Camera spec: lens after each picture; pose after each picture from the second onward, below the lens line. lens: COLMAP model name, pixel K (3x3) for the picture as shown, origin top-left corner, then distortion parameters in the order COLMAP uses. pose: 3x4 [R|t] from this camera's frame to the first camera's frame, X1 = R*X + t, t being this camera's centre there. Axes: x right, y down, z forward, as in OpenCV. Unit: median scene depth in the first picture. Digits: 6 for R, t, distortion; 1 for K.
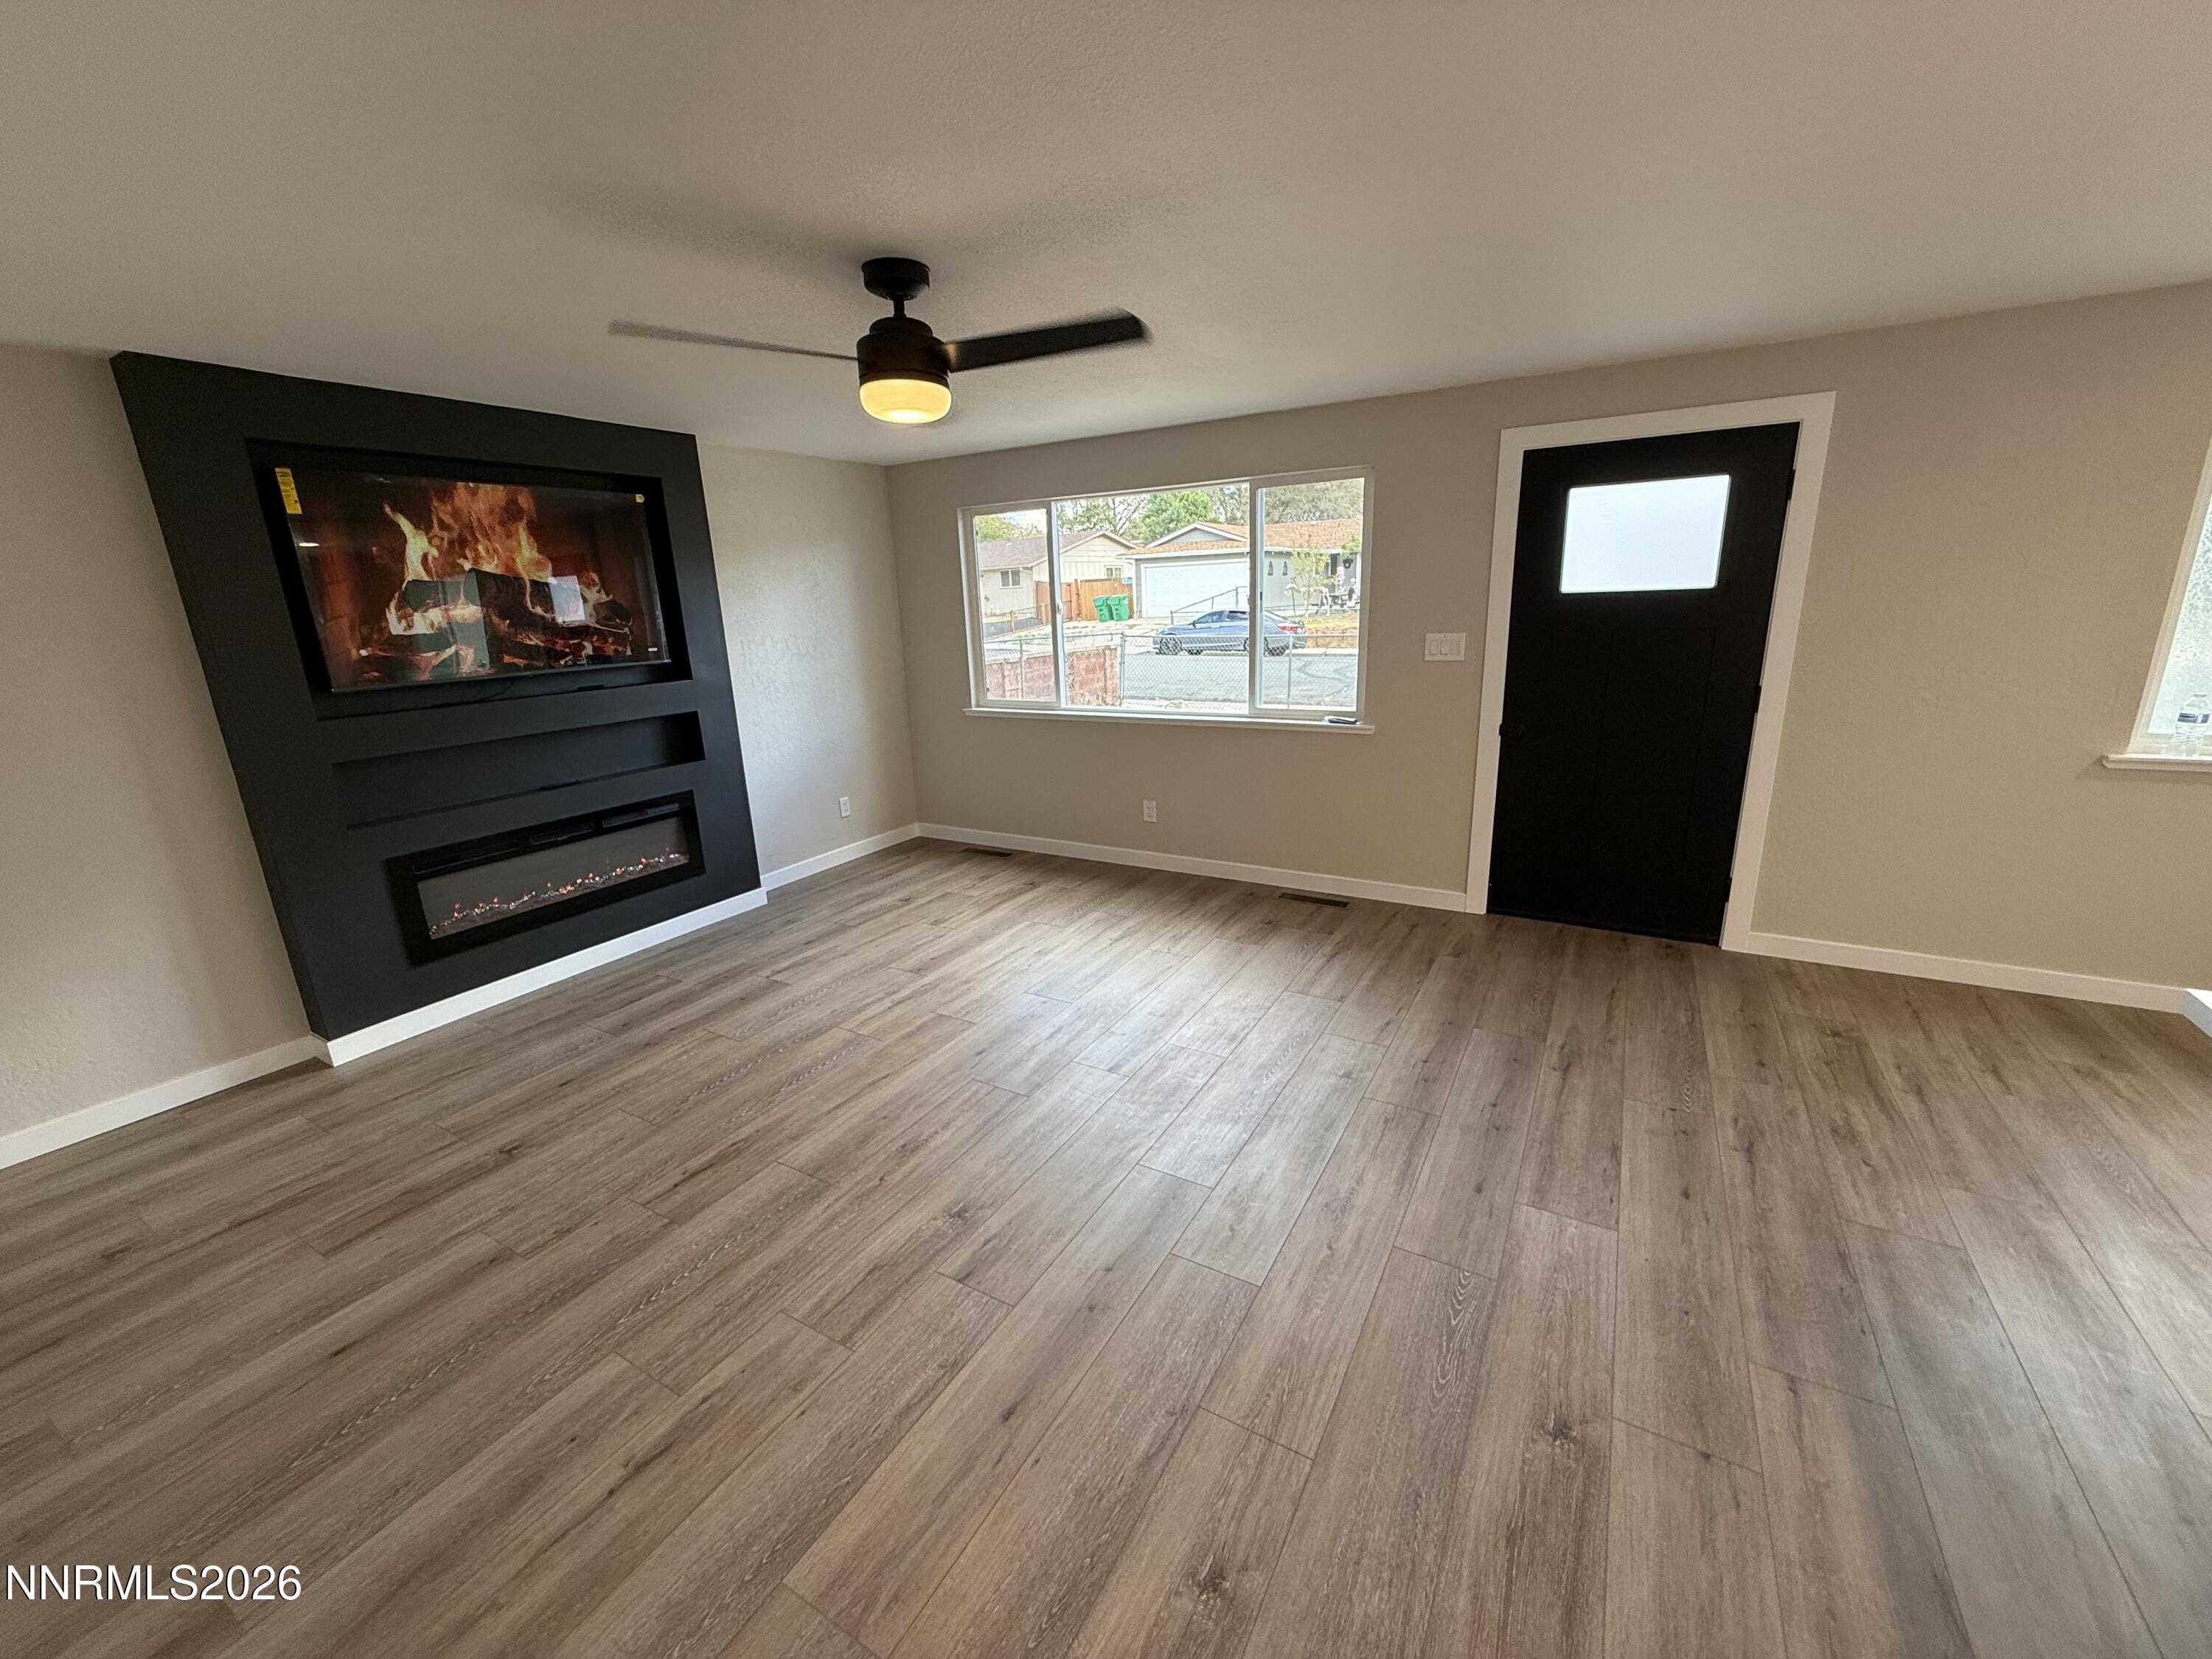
lens RADIAL K [[878.5, 0, 1102.3], [0, 878.5, 830.6], [0, 0, 1]] dist [0.000026, -0.000153]
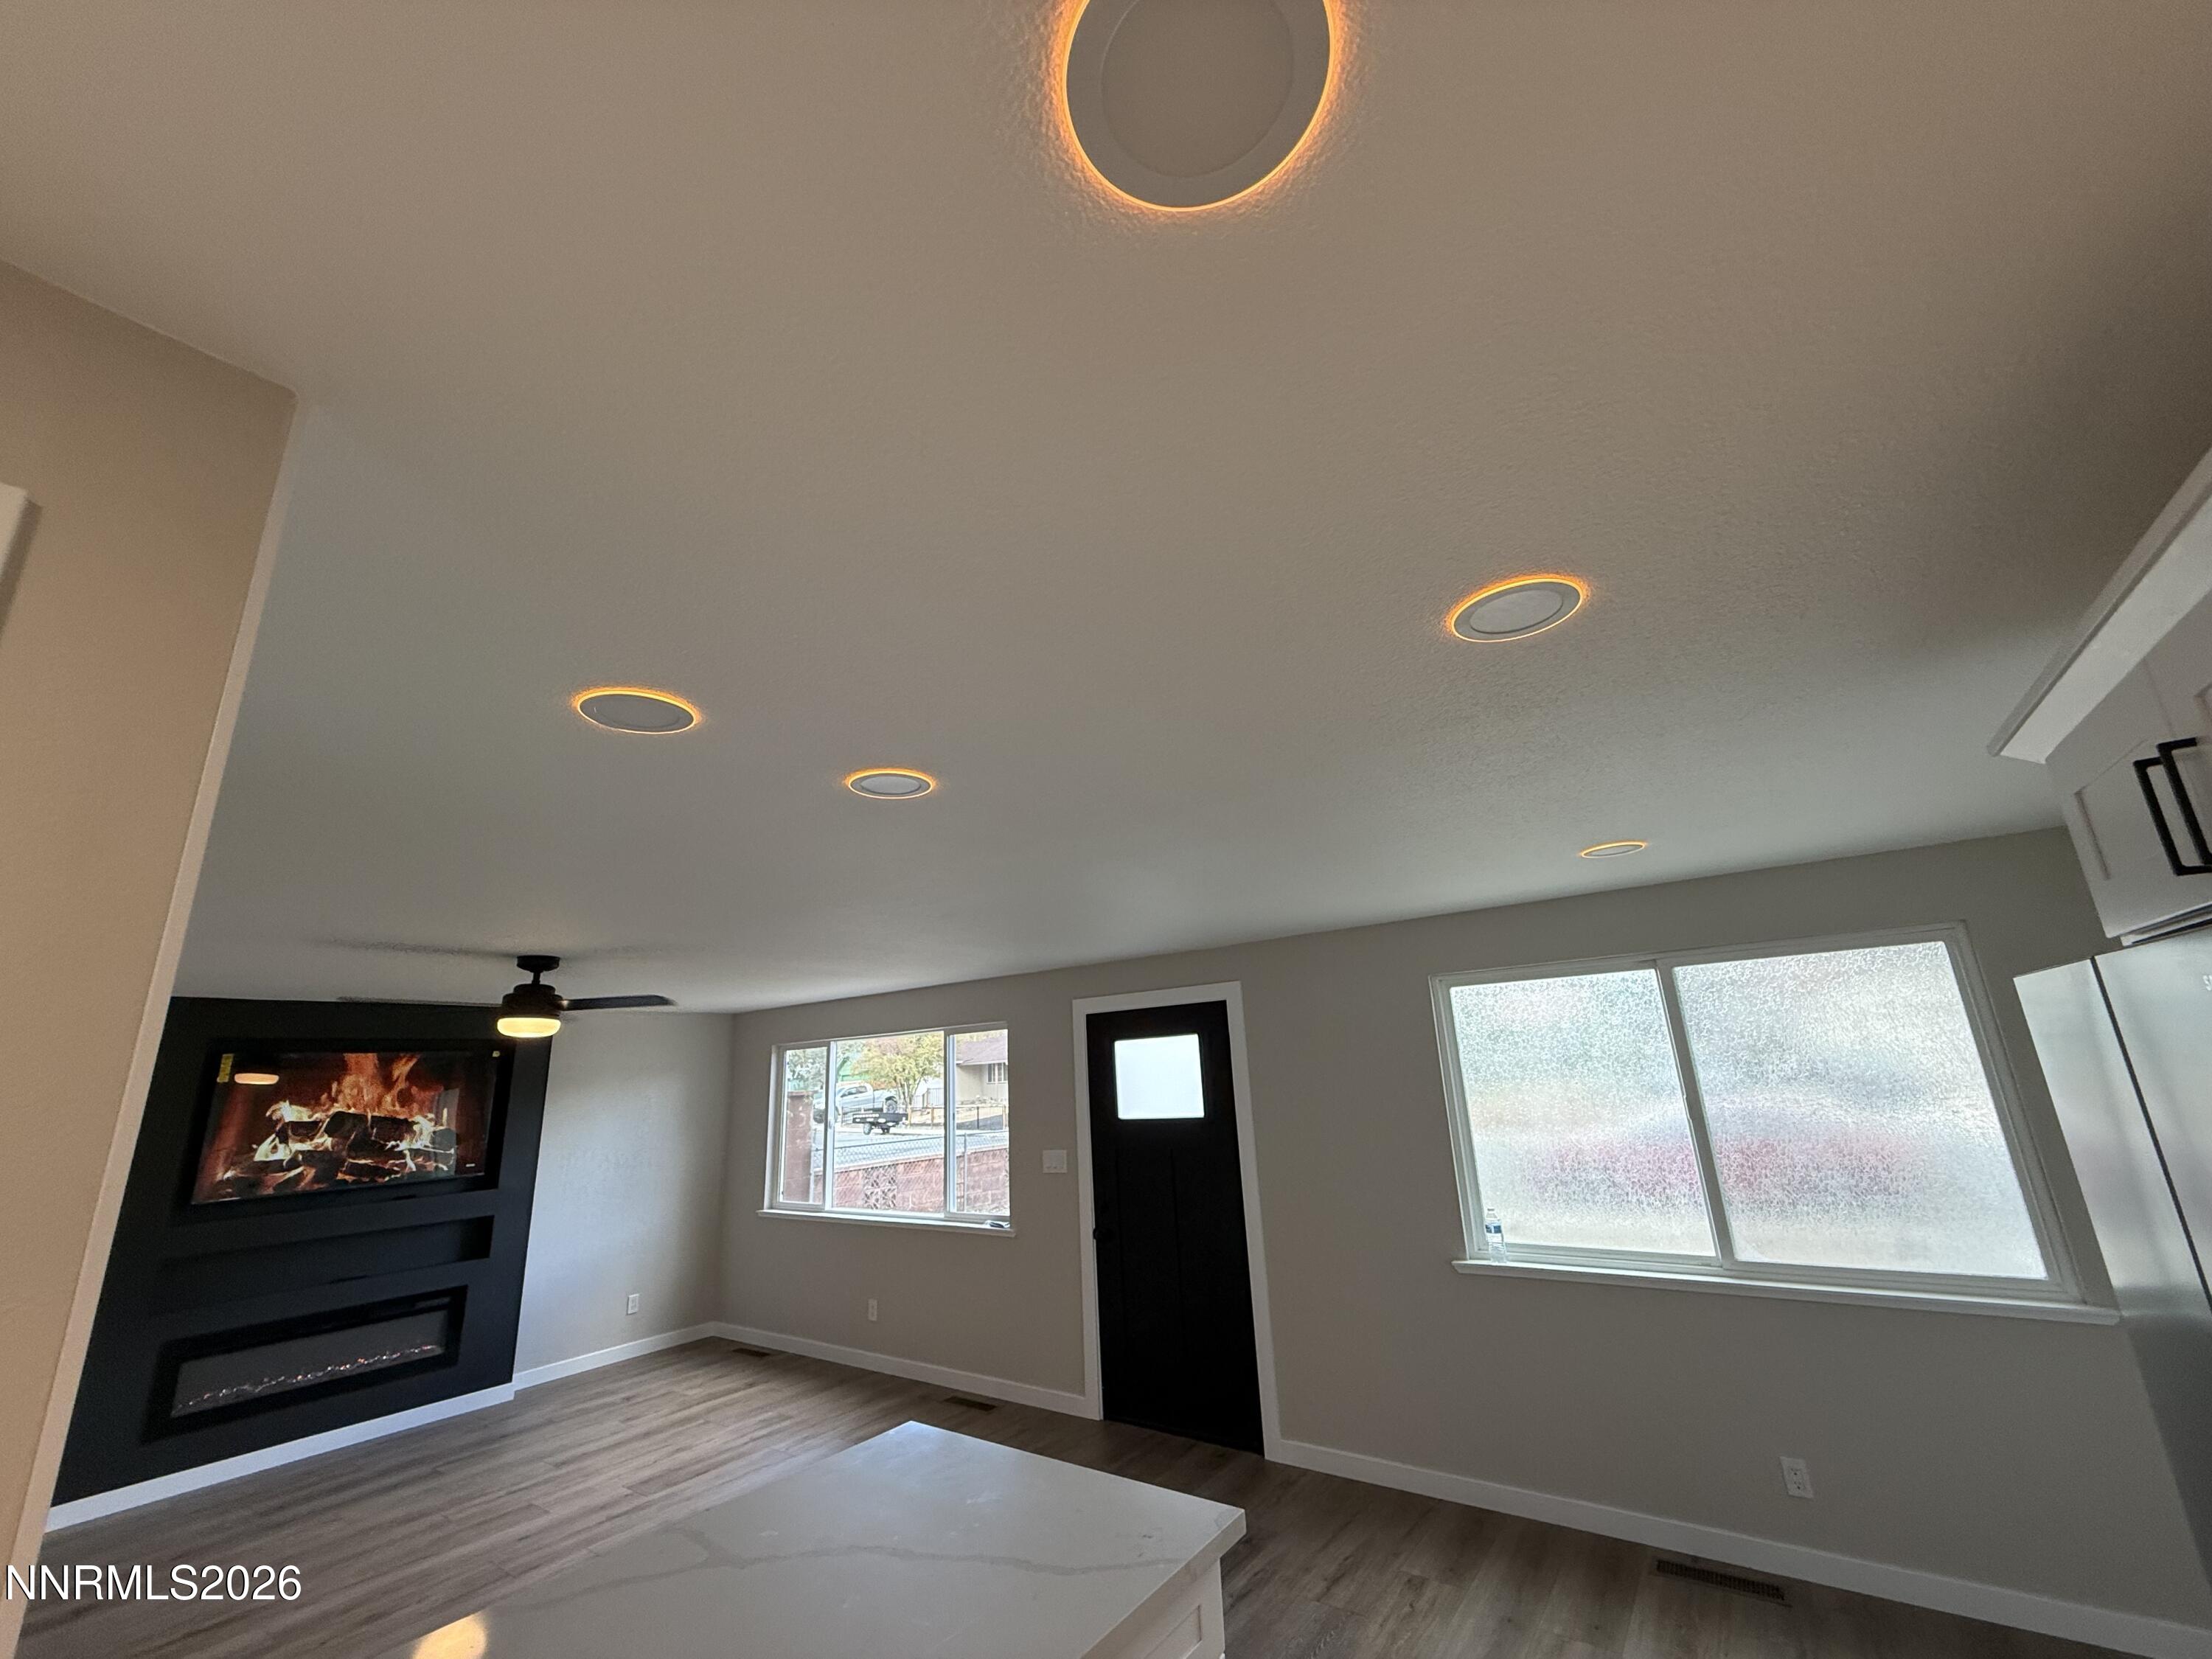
lens RADIAL K [[878.5, 0, 1102.3], [0, 878.5, 830.6], [0, 0, 1]] dist [0.000026, -0.000153]
pose [[0.995168, -0.038175, -0.090461, 0.659976], [-0.013106, 0.861430, -0.507707, 0.022192], [0.097307, 0.506440, 0.856767, -0.342519]]
